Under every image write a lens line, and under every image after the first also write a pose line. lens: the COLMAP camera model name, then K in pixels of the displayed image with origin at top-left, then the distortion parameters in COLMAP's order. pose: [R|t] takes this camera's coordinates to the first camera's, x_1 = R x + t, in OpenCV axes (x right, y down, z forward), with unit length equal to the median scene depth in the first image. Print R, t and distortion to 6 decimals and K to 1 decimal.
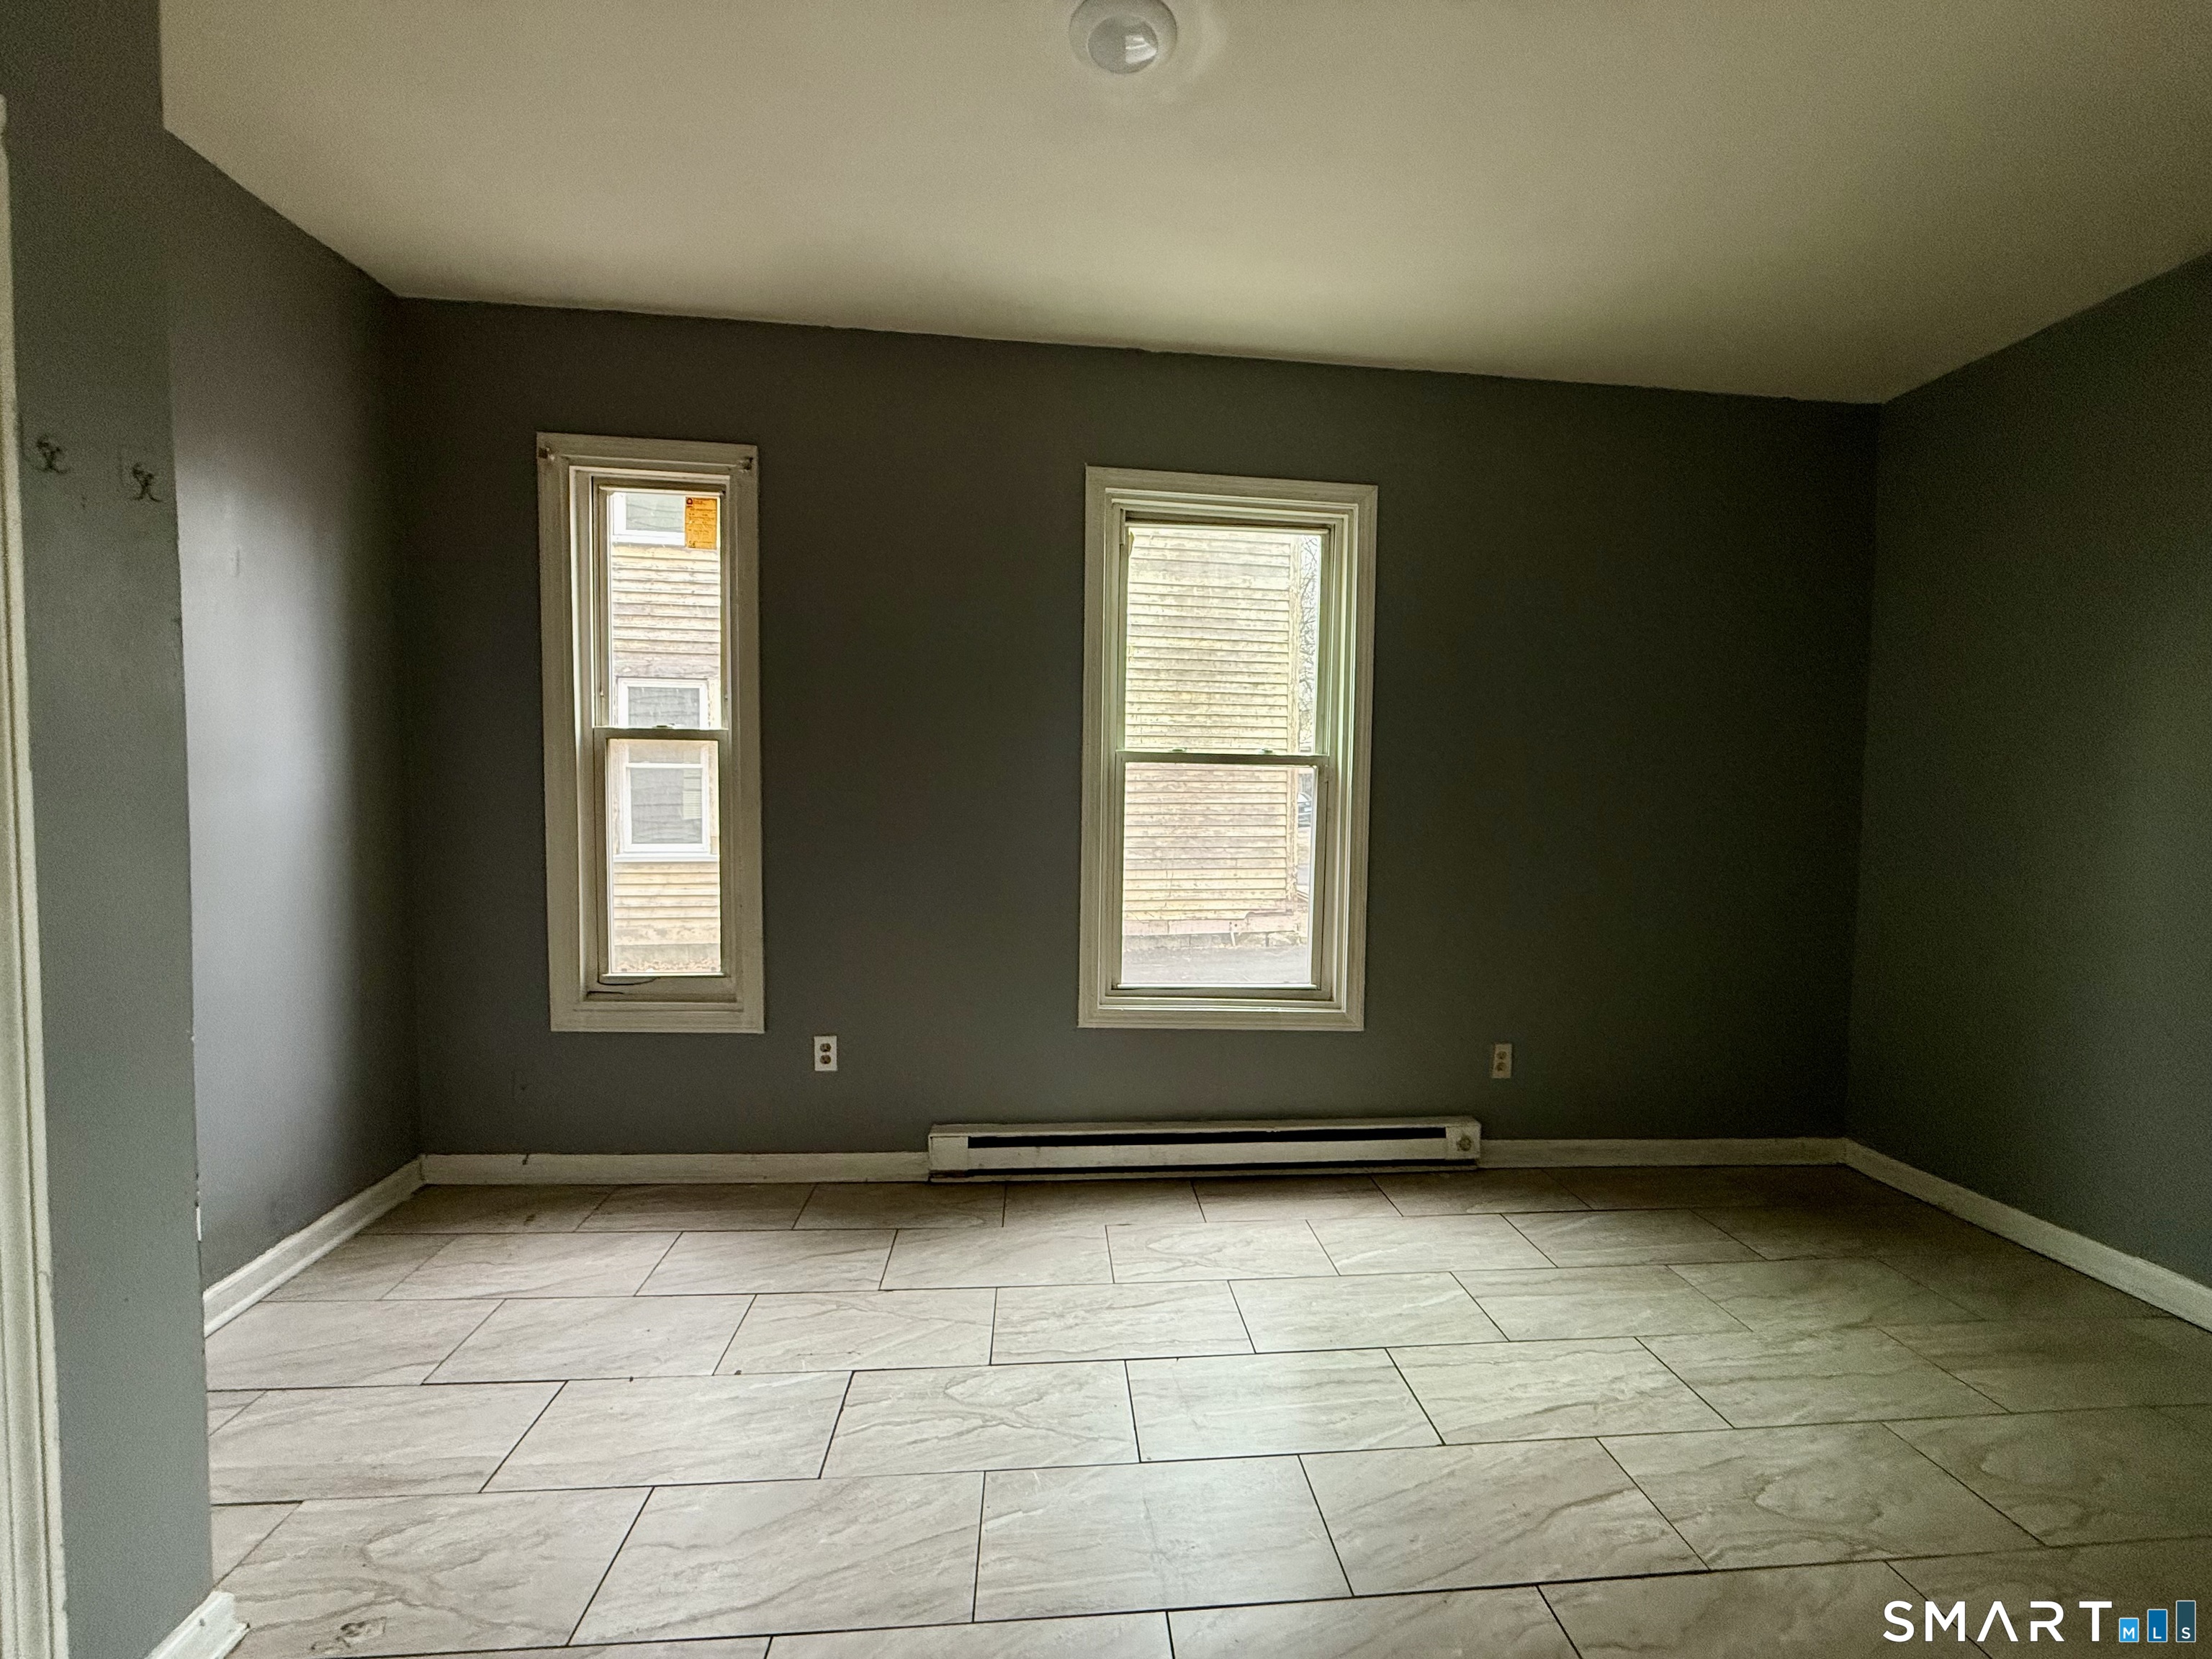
lens RADIAL K [[874.0, 0, 1103.7], [0, 874.0, 829.8], [0, 0, 1]] dist [-0.001705, -0.000156]
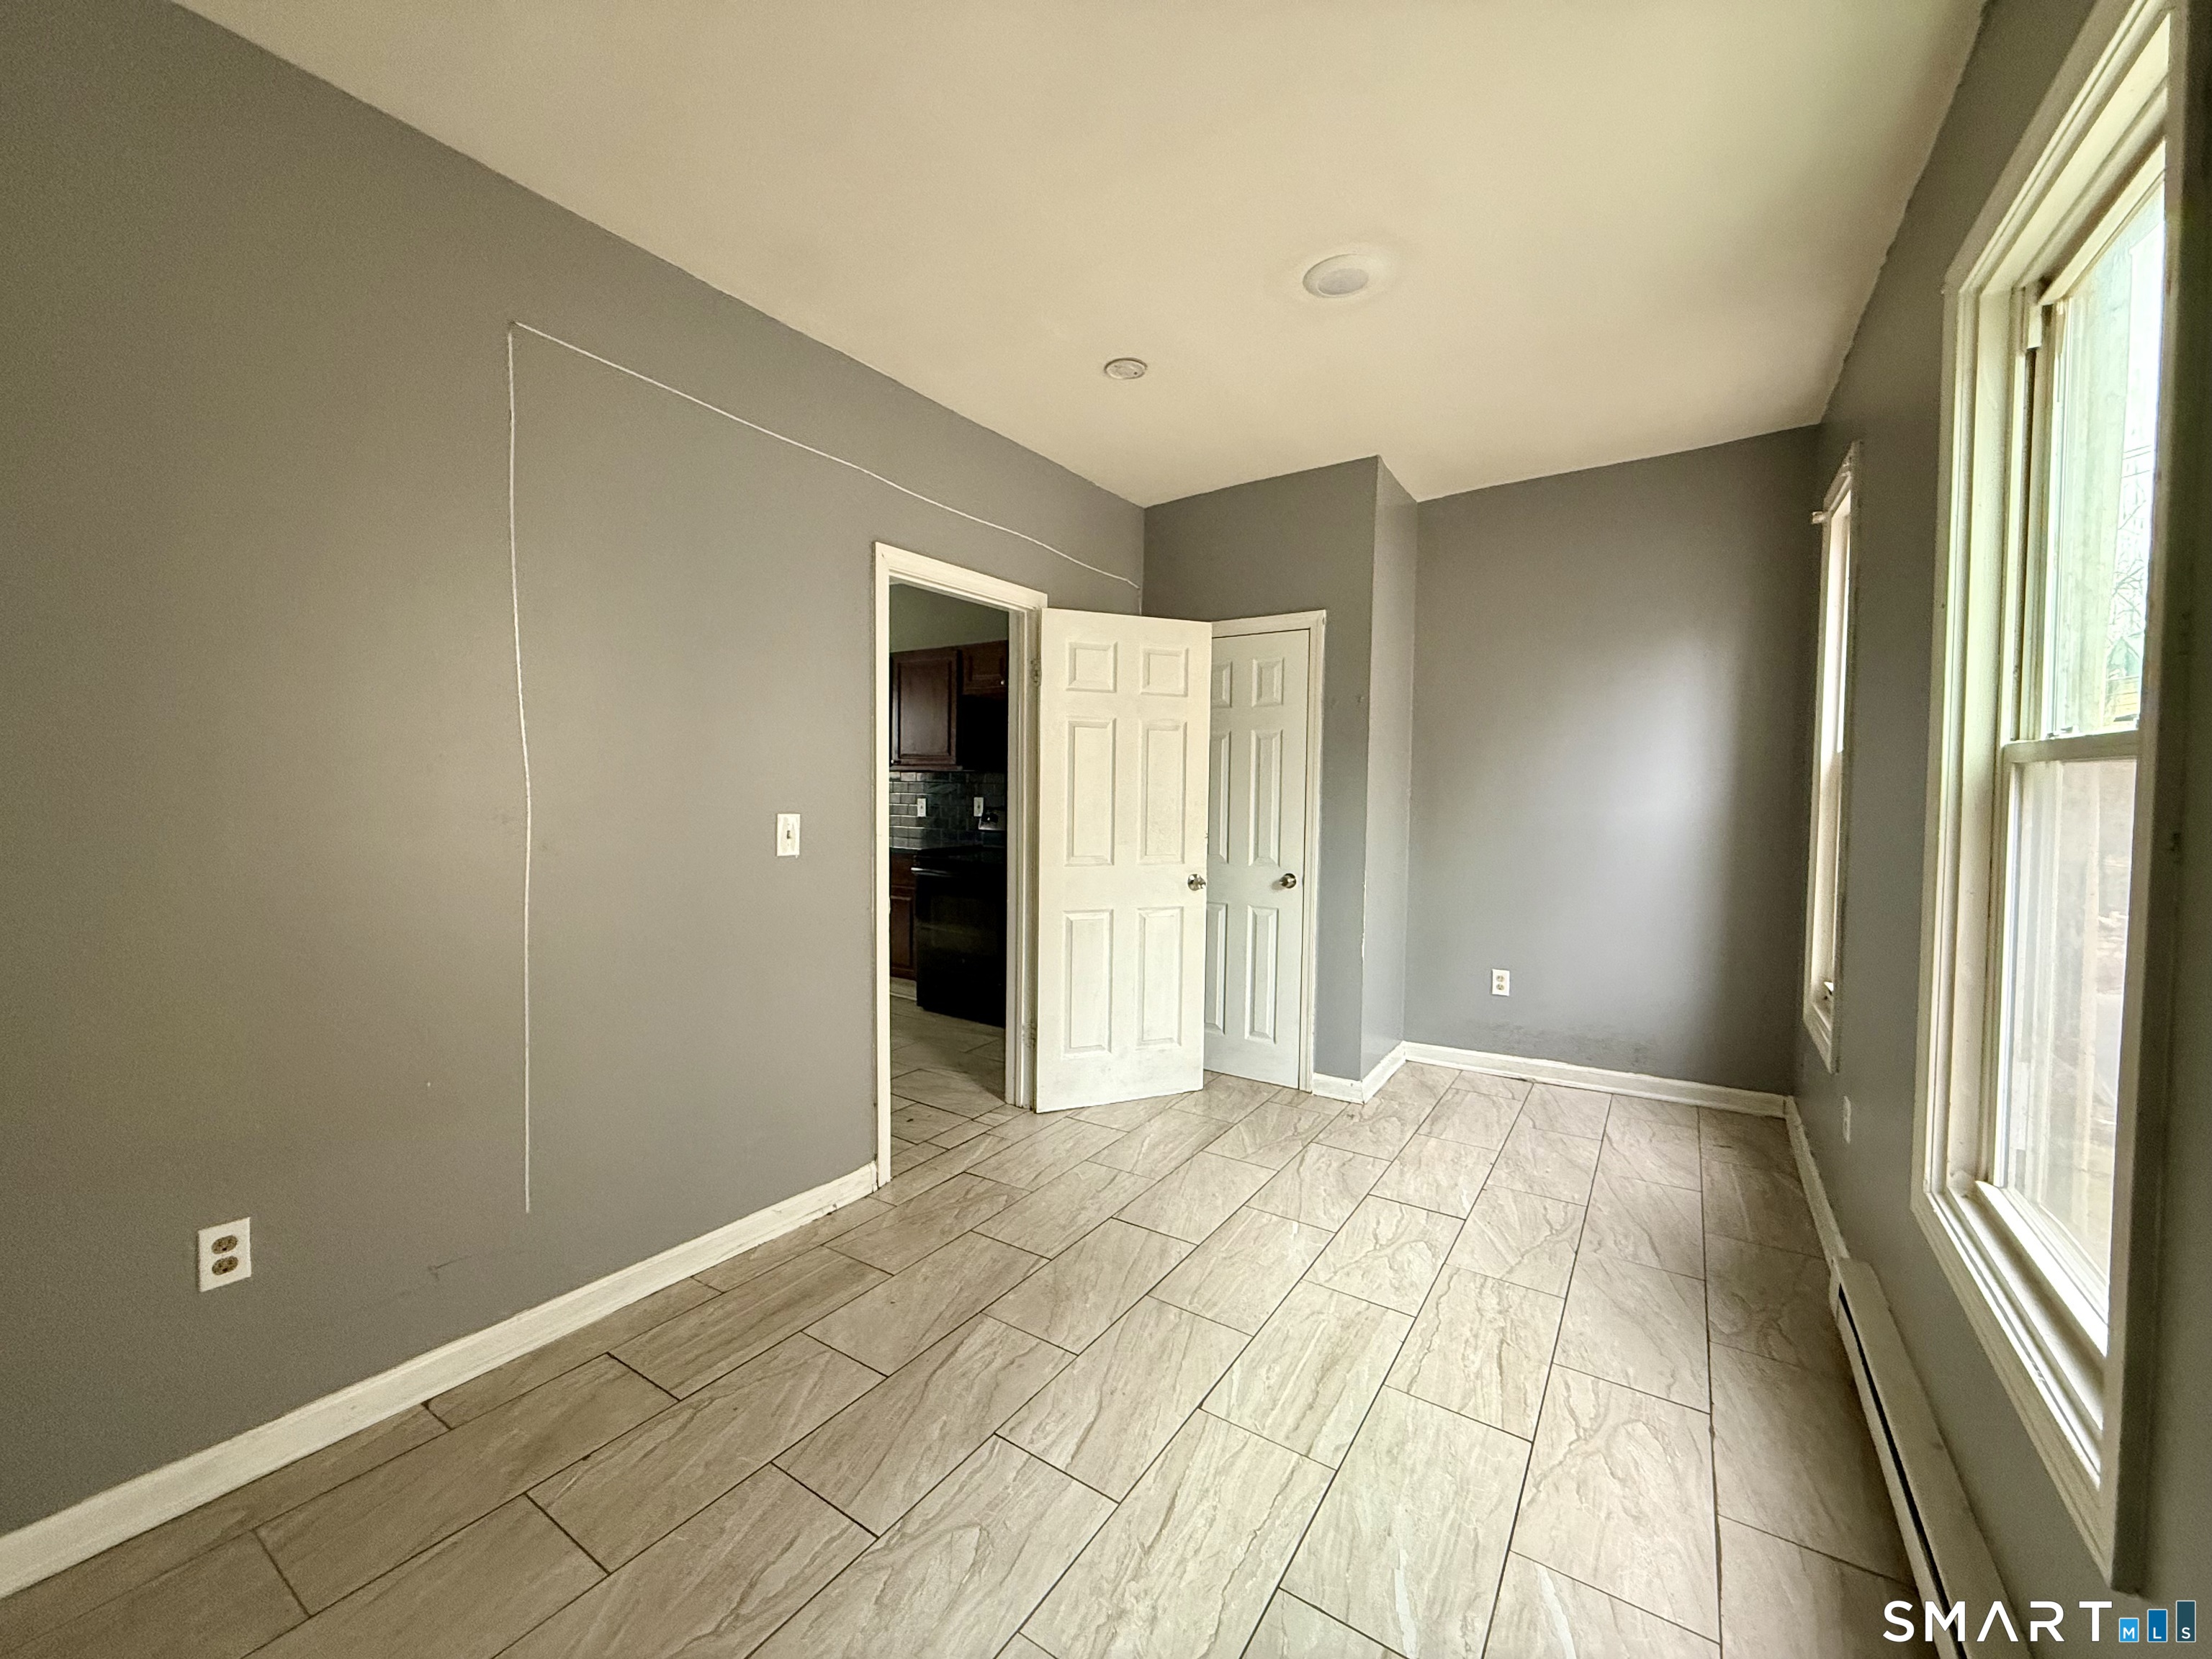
lens RADIAL K [[874.0, 0, 1103.7], [0, 874.0, 829.8], [0, 0, 1]] dist [-0.001705, -0.000156]
pose [[-0.611819, 0.024200, -0.790628, 1.184420], [-0.053308, 0.995998, 0.071738, -0.072675], [0.789200, 0.086037, -0.608080, 1.369180]]
